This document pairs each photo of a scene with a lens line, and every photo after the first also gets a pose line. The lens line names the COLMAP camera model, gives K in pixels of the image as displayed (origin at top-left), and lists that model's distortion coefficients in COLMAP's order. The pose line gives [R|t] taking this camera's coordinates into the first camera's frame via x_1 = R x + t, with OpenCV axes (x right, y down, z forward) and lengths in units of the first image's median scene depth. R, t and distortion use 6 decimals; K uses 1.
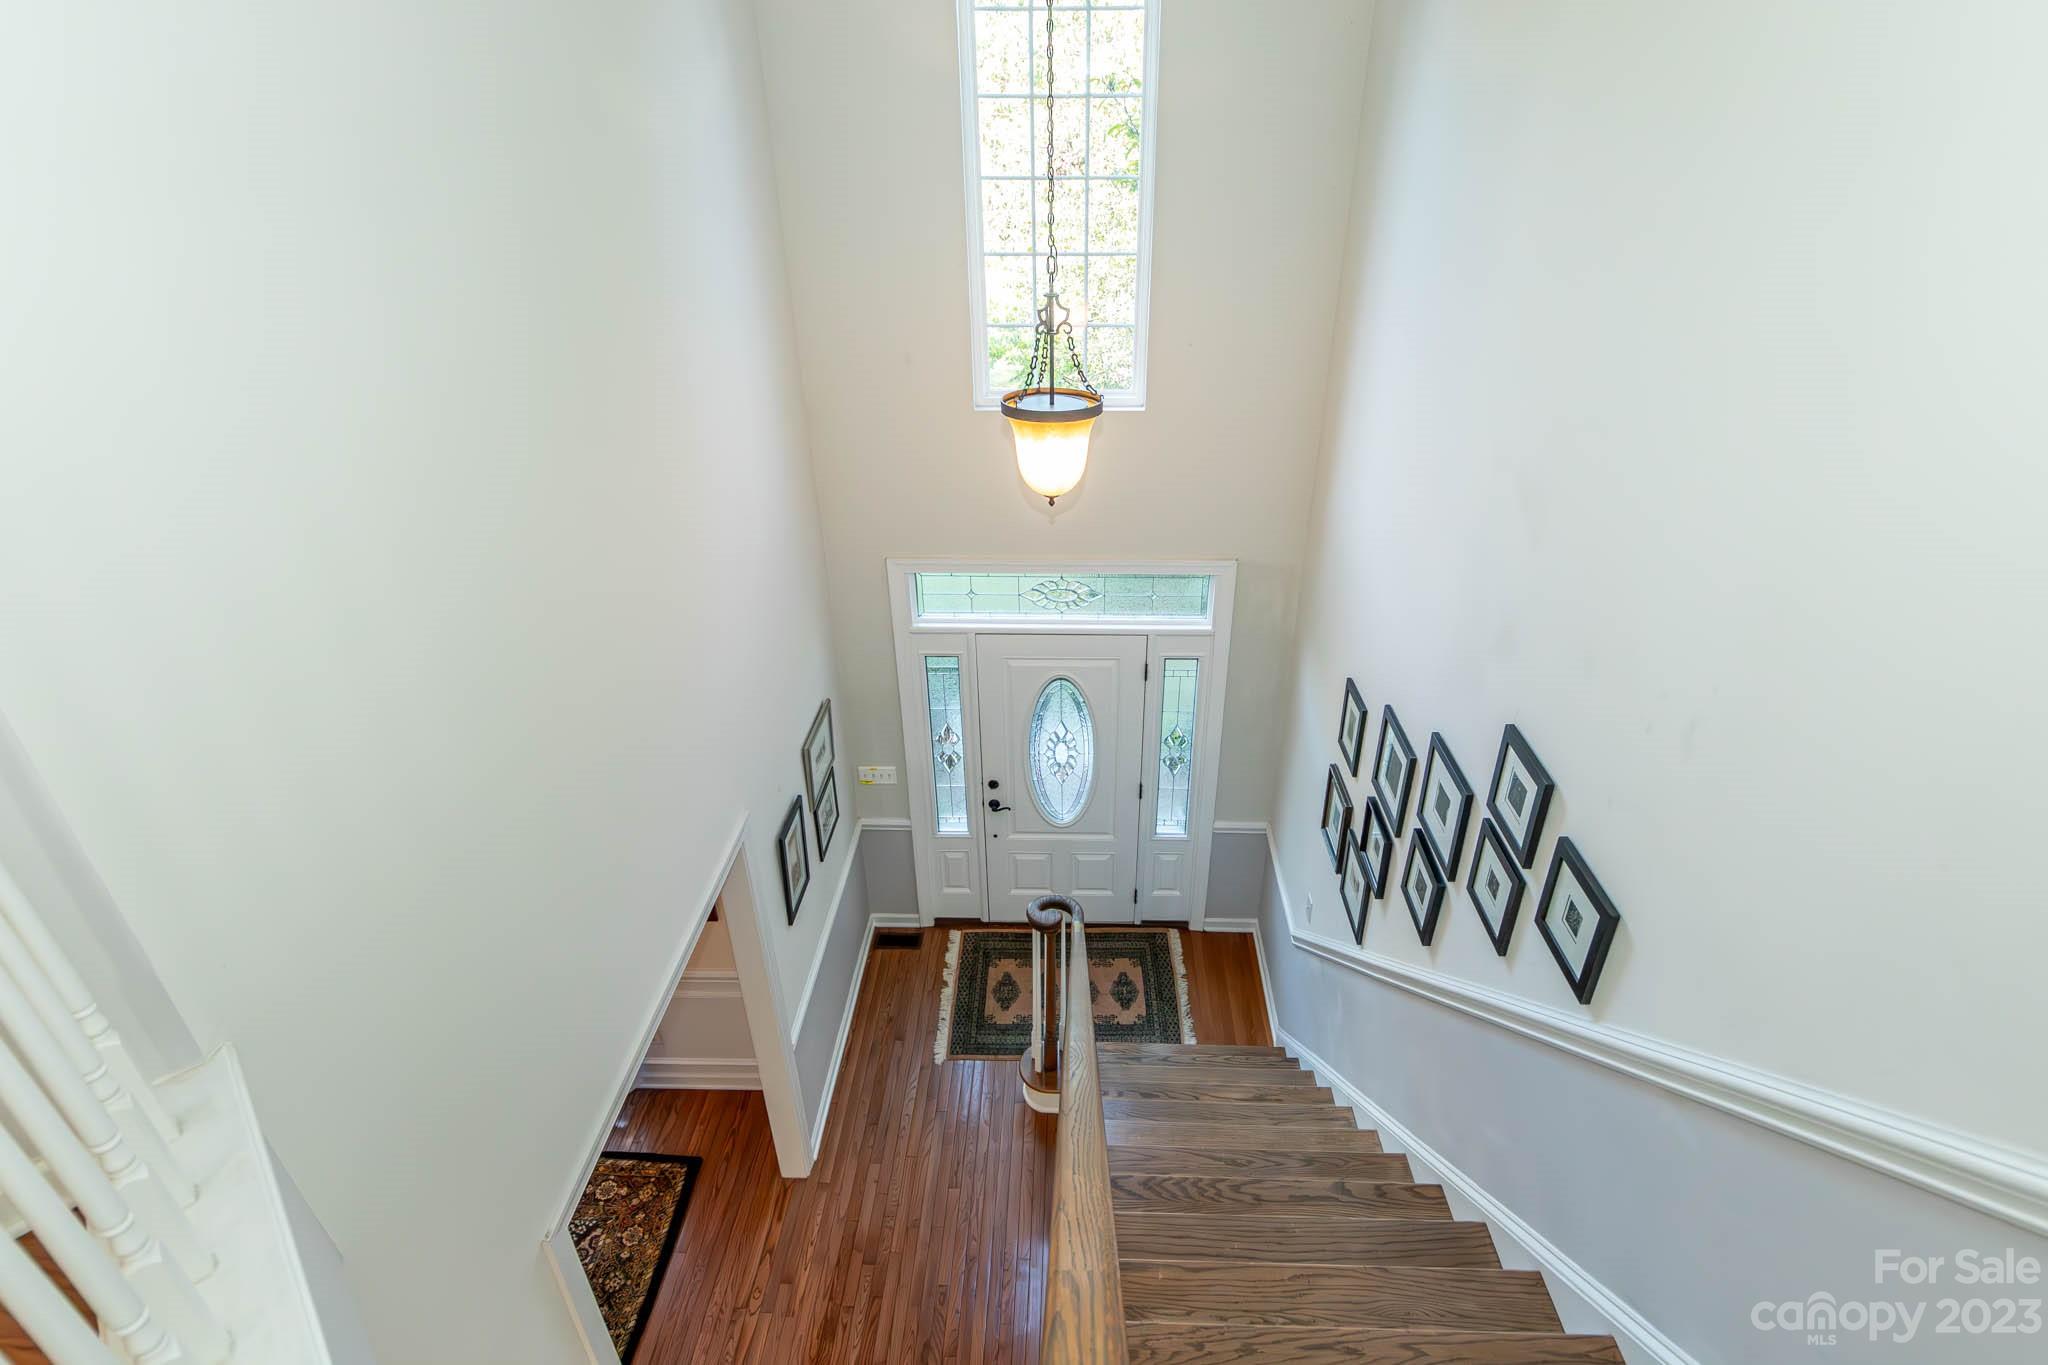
lens RADIAL K [[971.5, 0, 1009.6], [0, 971.5, 673.8], [0, 0, 1]] dist [0.010156, -0.011294]
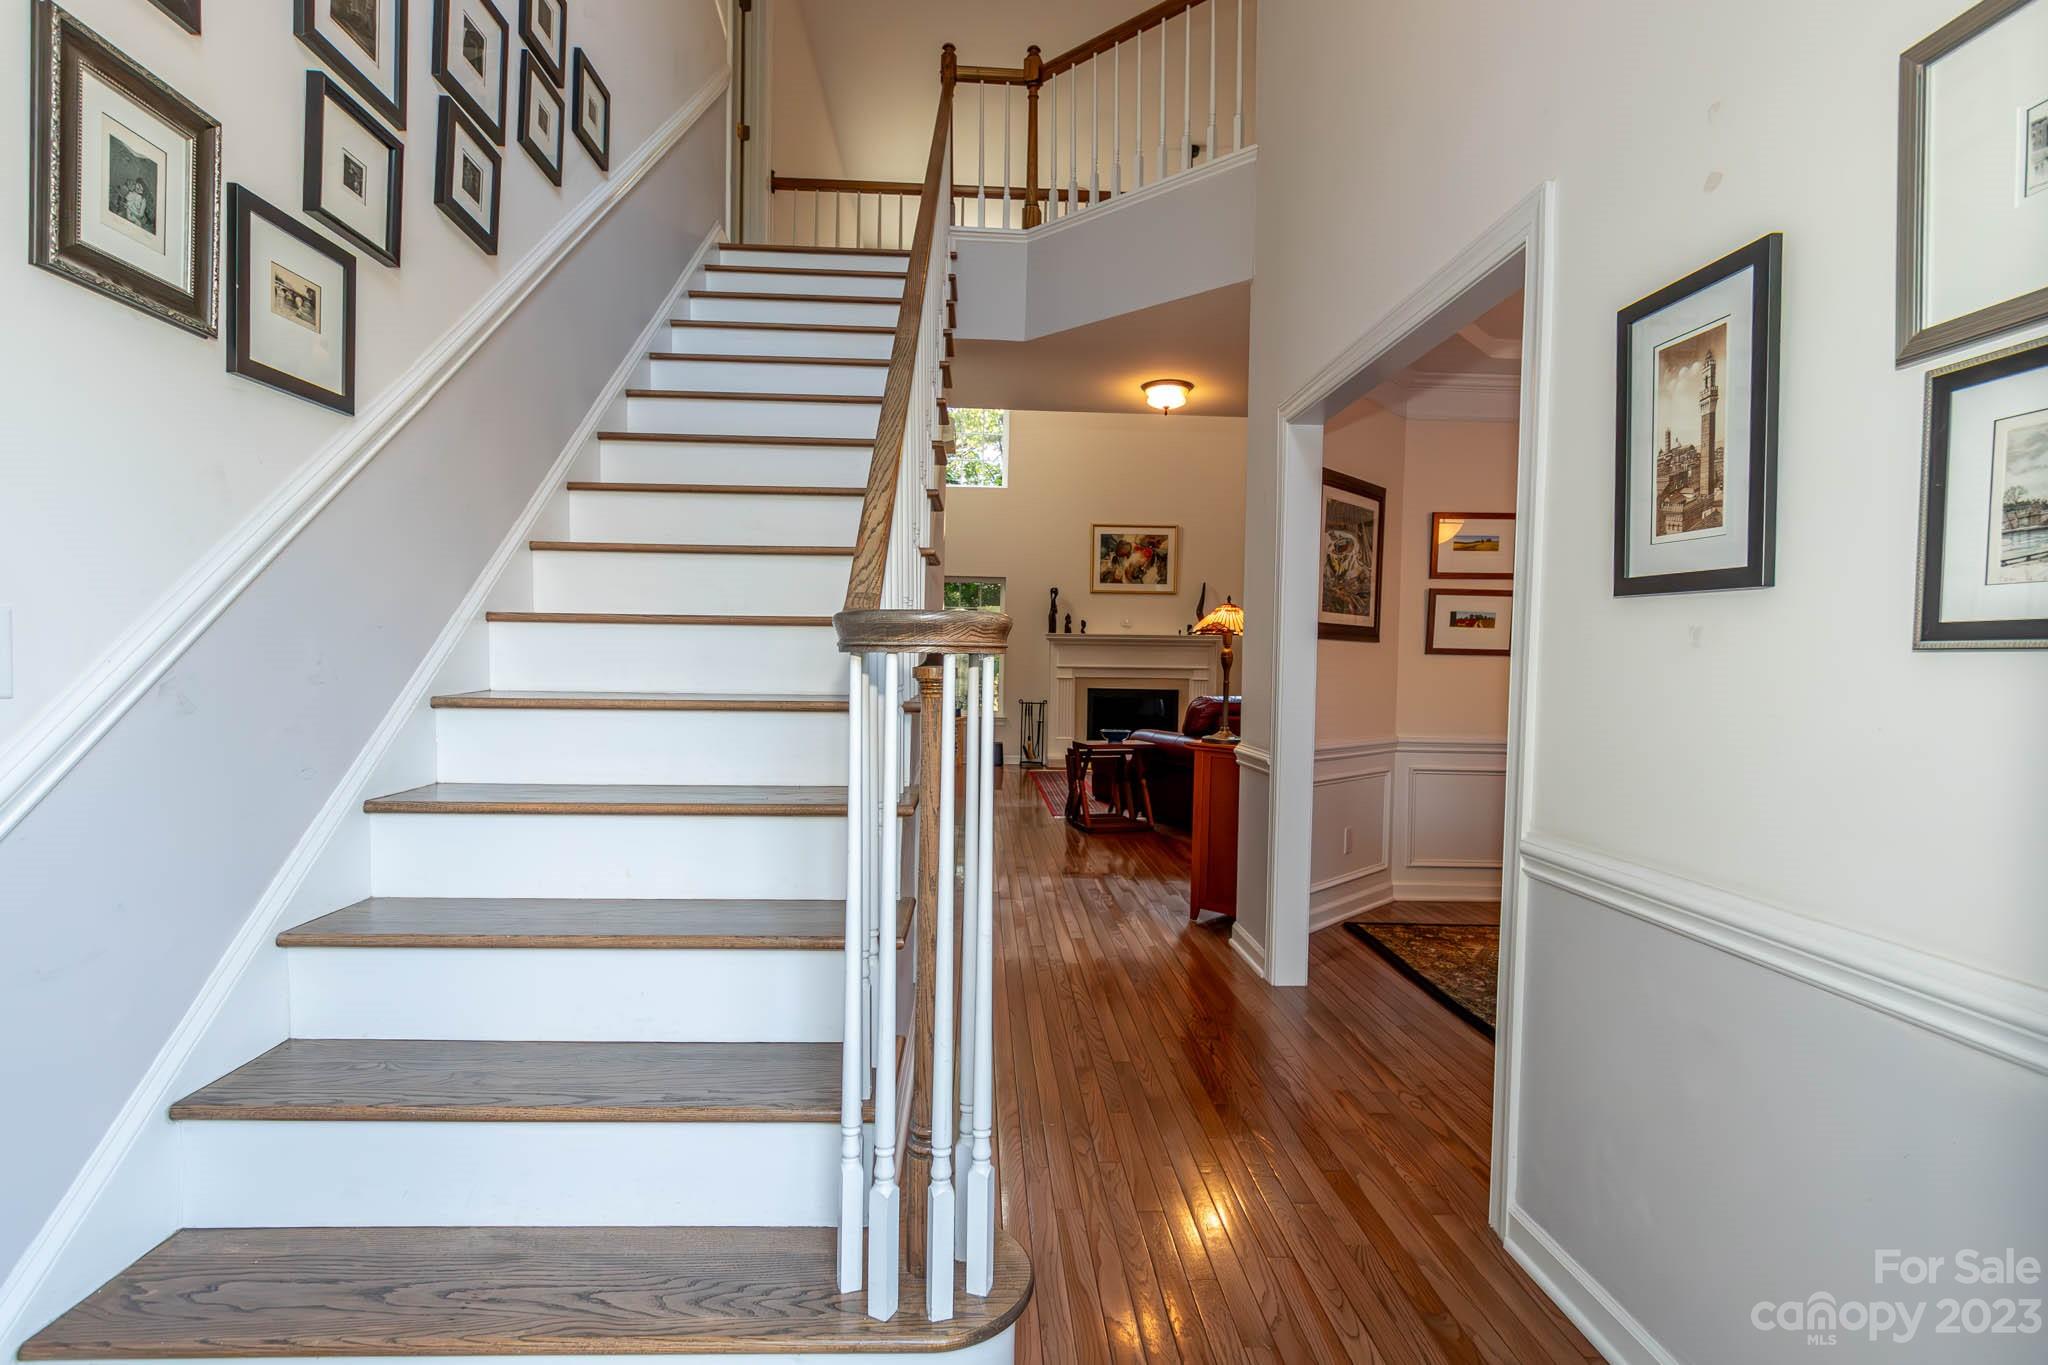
lens RADIAL K [[971.5, 0, 1009.6], [0, 971.5, 673.8], [0, 0, 1]] dist [0.010156, -0.011294]
pose [[-0.995054, 0.013754, -0.098375, 0.086763], [-0.038511, 0.859489, 0.509701, 0.172790], [0.091563, 0.510969, -0.854709, 2.281523]]
